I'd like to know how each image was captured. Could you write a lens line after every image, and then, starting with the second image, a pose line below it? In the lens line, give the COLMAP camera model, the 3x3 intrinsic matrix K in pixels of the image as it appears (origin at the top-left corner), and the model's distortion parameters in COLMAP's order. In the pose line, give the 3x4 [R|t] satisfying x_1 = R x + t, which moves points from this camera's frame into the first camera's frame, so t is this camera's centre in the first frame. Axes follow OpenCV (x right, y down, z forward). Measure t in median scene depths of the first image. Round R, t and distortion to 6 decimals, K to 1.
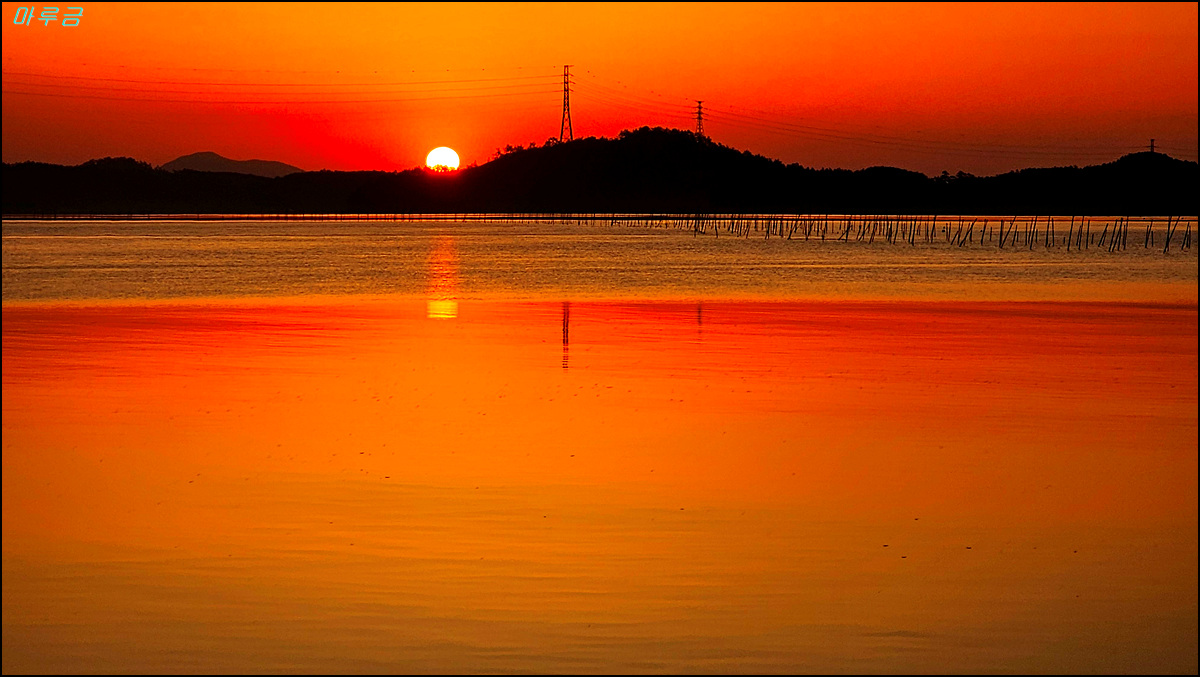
lens RADIAL K [[3772.1, 0, 603.1], [0, 3772.1, 340.5], [0, 0, 1]] dist [-0.853494, 0.000000]
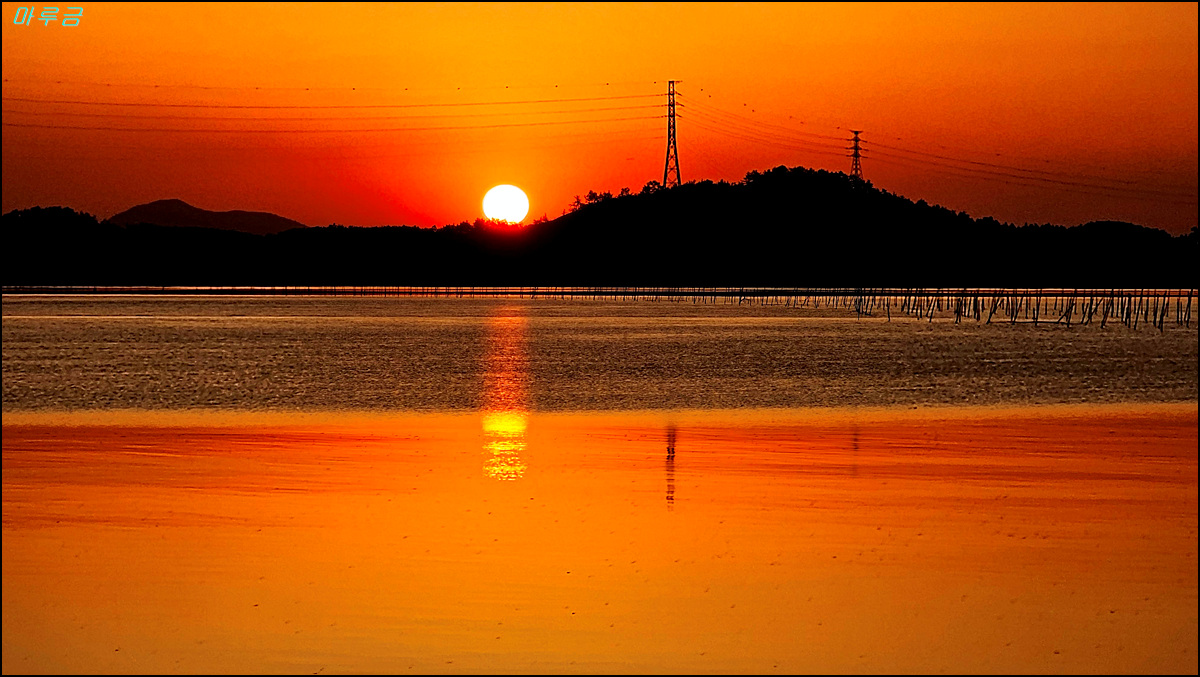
lens RADIAL K [[3772.1, 0, 654.5], [0, 3772.1, 311.5], [0, 0, 1]] dist [-0.853494, 0.000000]
pose [[0.999808, -0.000117, 0.019575, -0.027326], [0.000653, 0.999624, -0.027395, -0.009291], [-0.019565, 0.027403, 0.999433, 0.281001]]
